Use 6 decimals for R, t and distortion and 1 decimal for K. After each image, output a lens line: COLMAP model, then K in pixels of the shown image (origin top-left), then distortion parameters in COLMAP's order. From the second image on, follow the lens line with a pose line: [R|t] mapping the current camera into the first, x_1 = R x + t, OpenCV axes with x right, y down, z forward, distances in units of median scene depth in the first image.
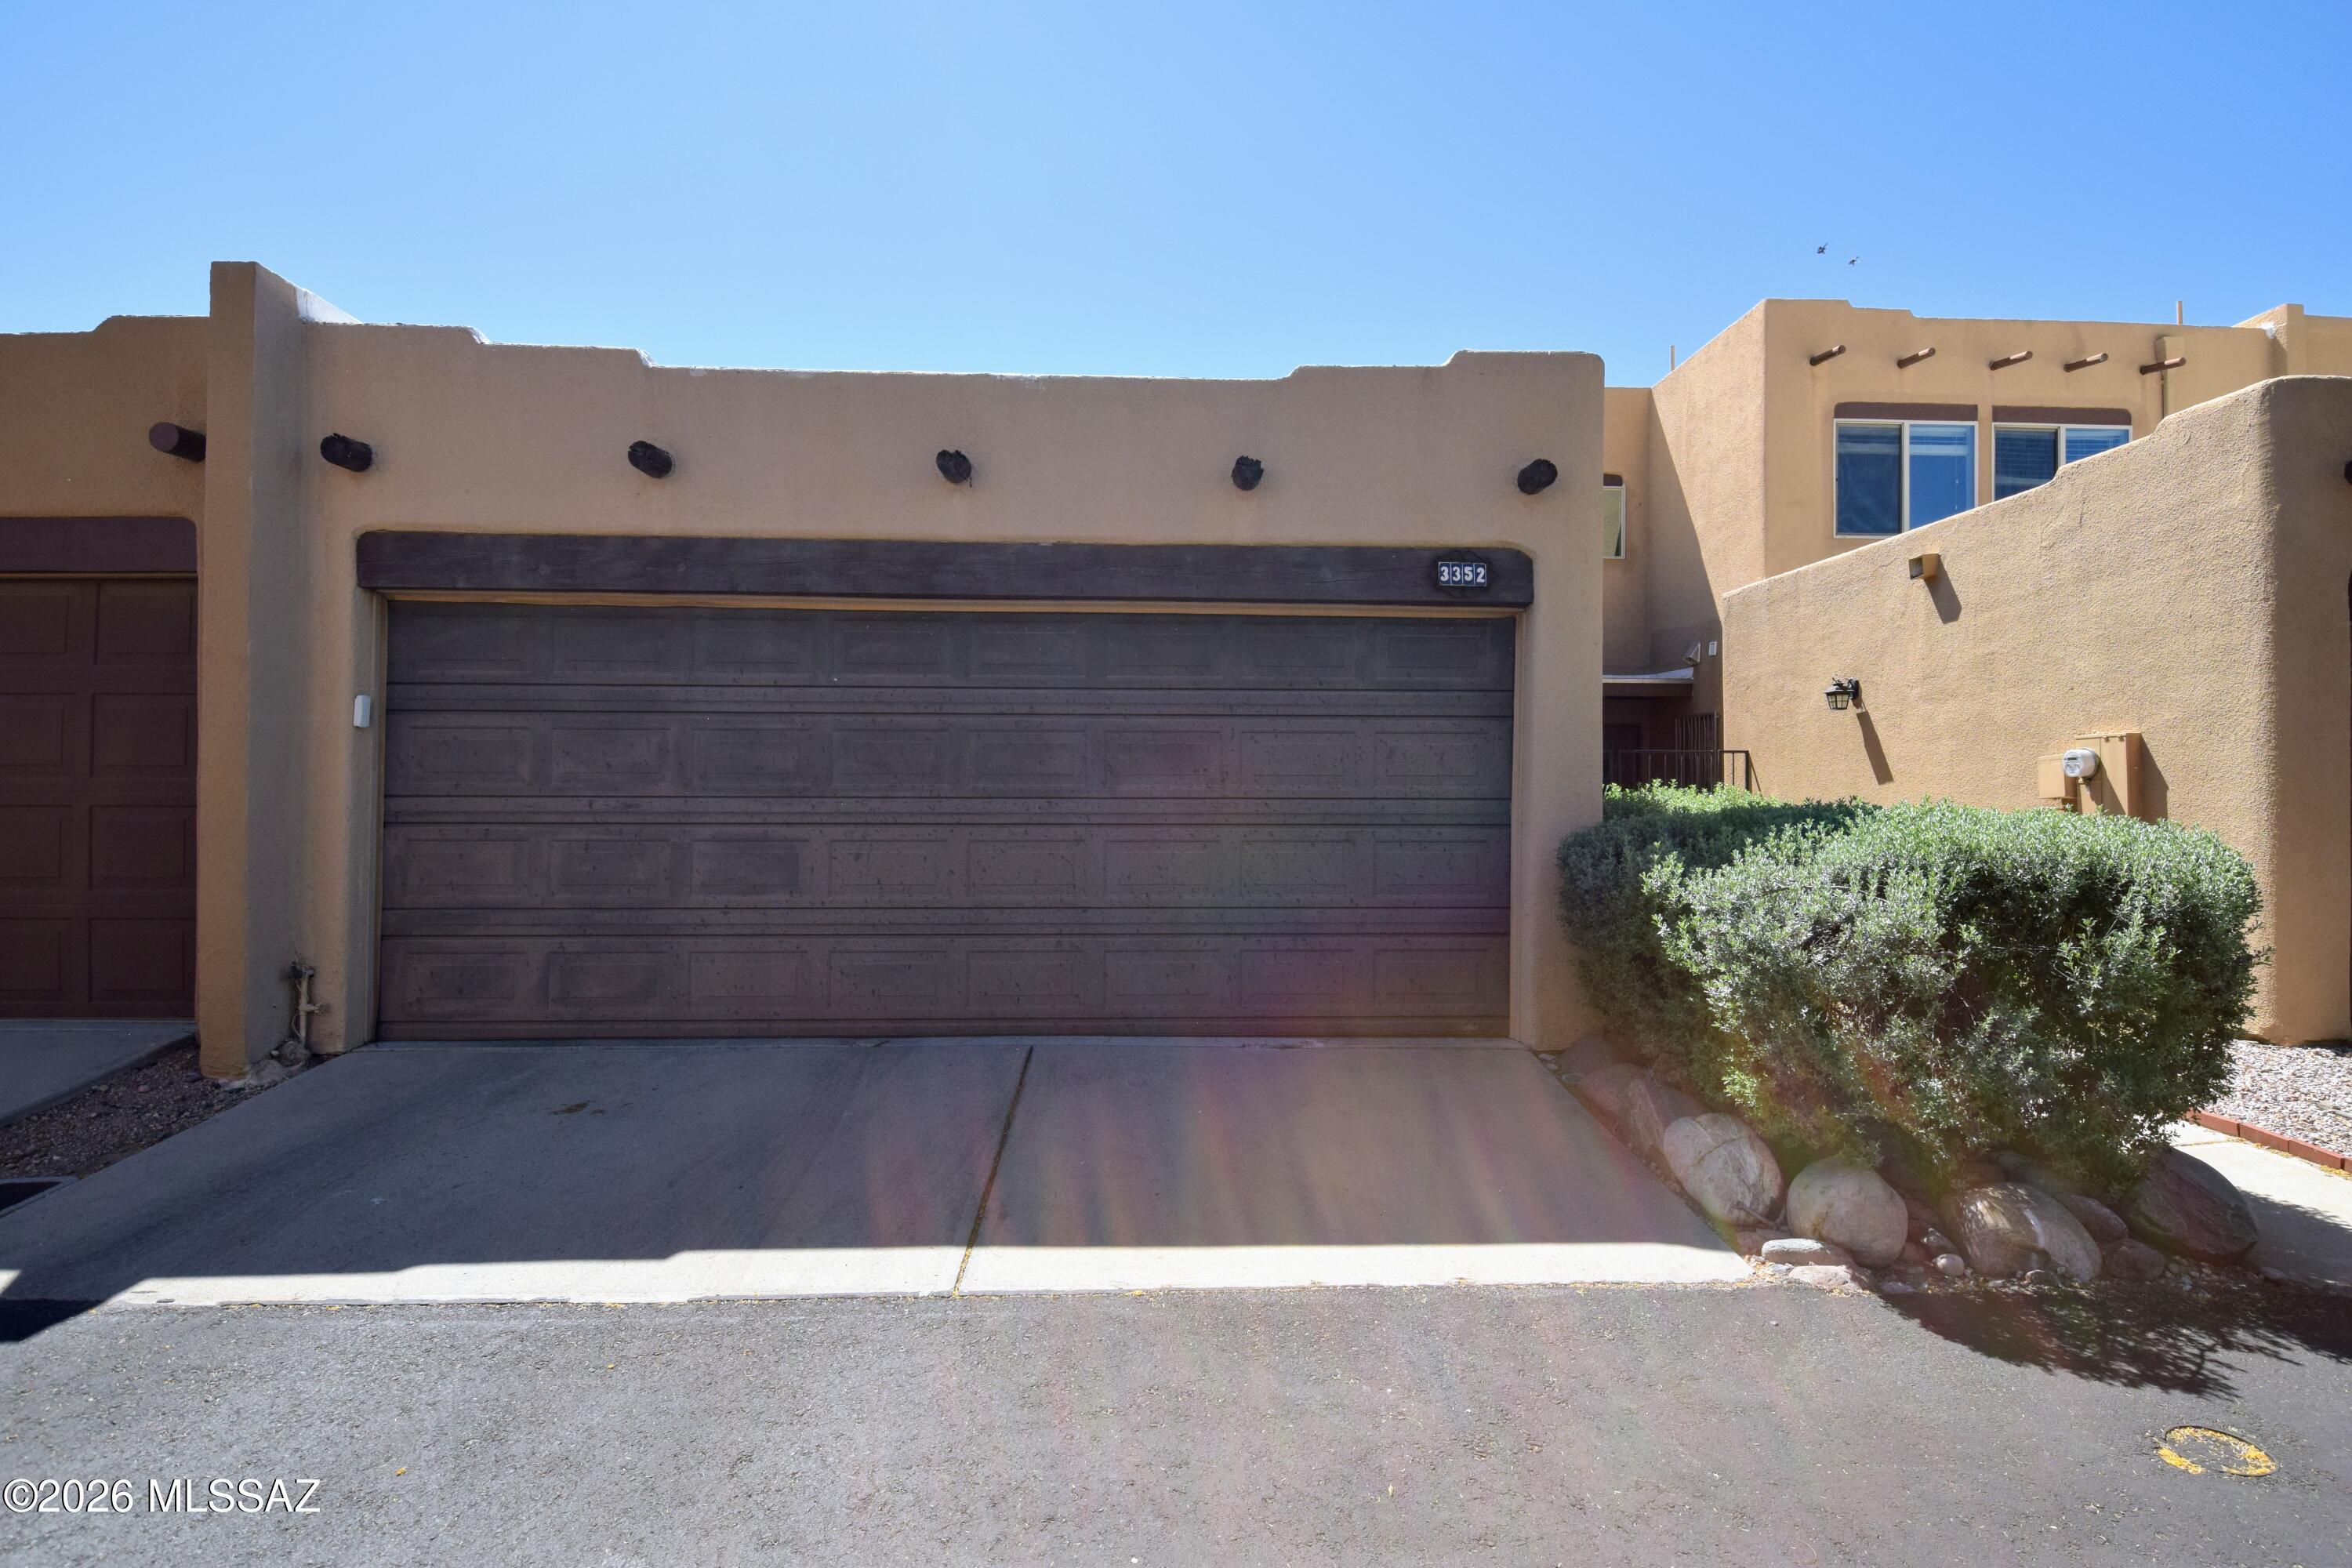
lens RADIAL K [[1192.7, 0, 1196.8], [0, 1192.7, 772.2], [0, 0, 1]] dist [0.023422, -0.027314]
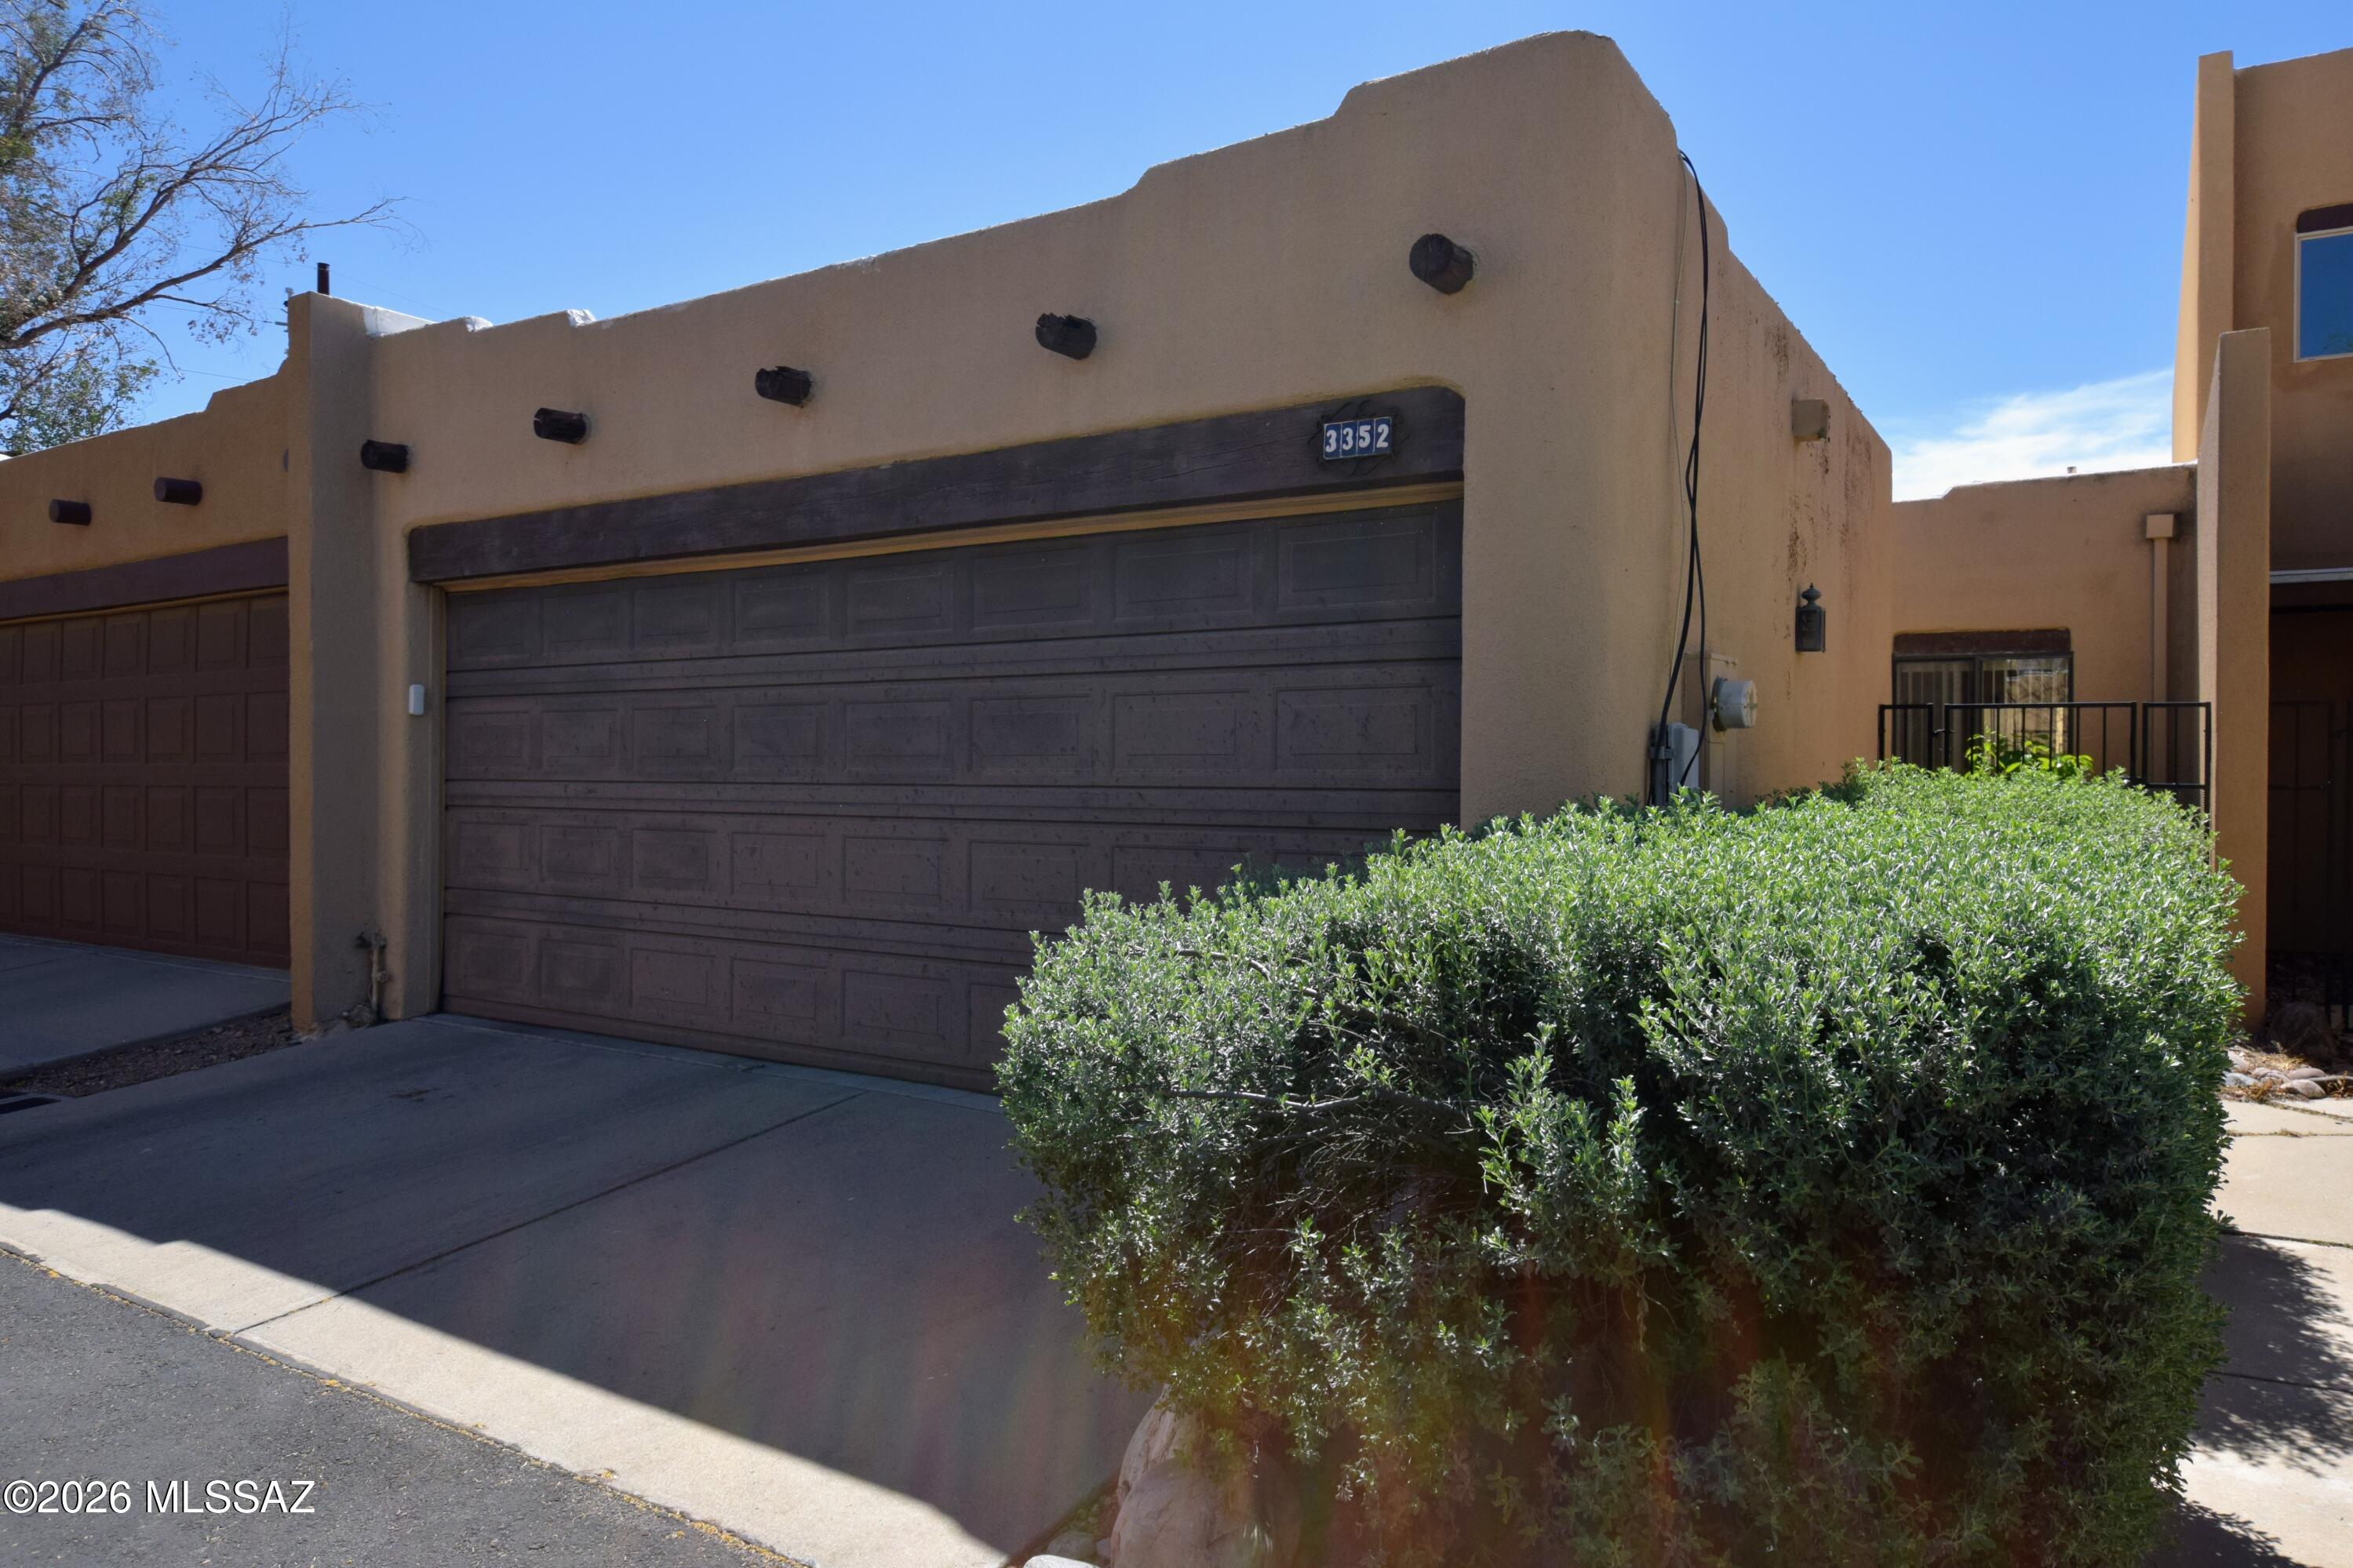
lens RADIAL K [[1492.5, 0, 1176.5], [0, 1492.5, 784.0], [0, 0, 1]] dist [0.031559, -0.040068]
pose [[0.825113, 0.004692, -0.564948, 0.588789], [0.007239, 0.999796, 0.018876, 0.003329], [0.564921, -0.019664, 0.824910, 0.278947]]
